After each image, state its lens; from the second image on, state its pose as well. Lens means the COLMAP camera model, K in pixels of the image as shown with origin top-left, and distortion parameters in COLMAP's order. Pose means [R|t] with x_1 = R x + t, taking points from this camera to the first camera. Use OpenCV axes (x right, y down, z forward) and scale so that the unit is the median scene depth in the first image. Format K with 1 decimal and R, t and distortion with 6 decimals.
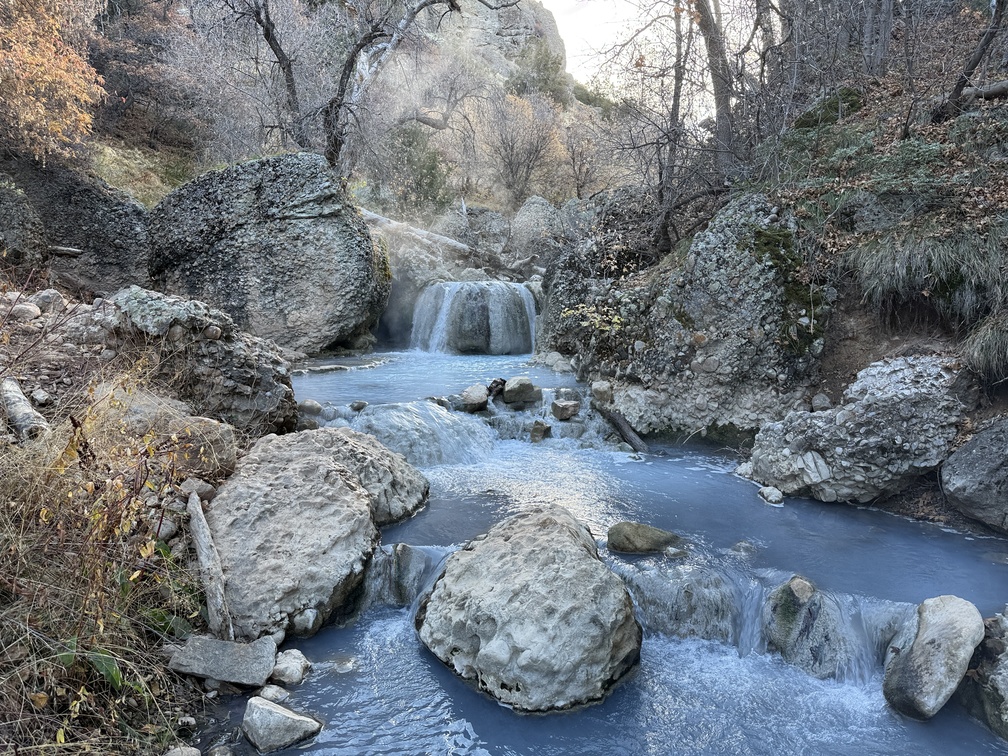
lens RADIAL K [[826.7, 0, 540.1], [0, 826.7, 367.4], [0, 0, 1]] dist [0.140864, -0.303943]
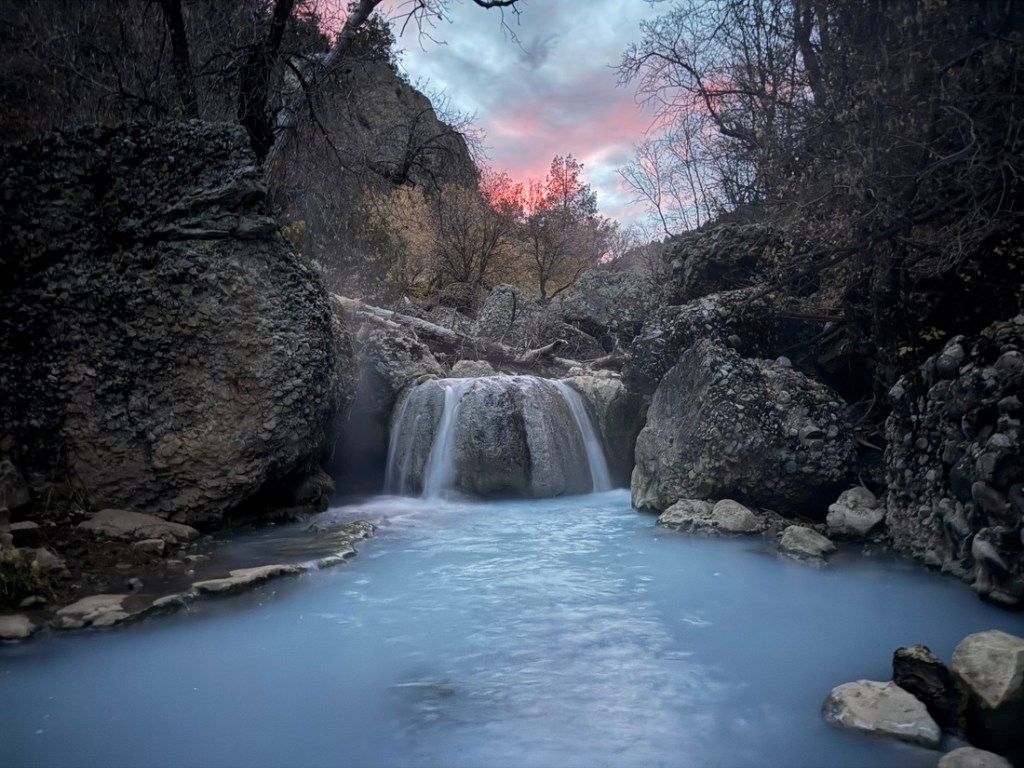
lens RADIAL K [[761.6, 0, 538.5], [0, 761.6, 362.7], [0, 0, 1]] dist [0.099887, -0.149311]
pose [[0.990089, -0.017299, 0.139370, -0.150108], [0.038403, 0.987910, -0.150195, -0.034327], [-0.135087, 0.154058, 0.978784, 0.544729]]
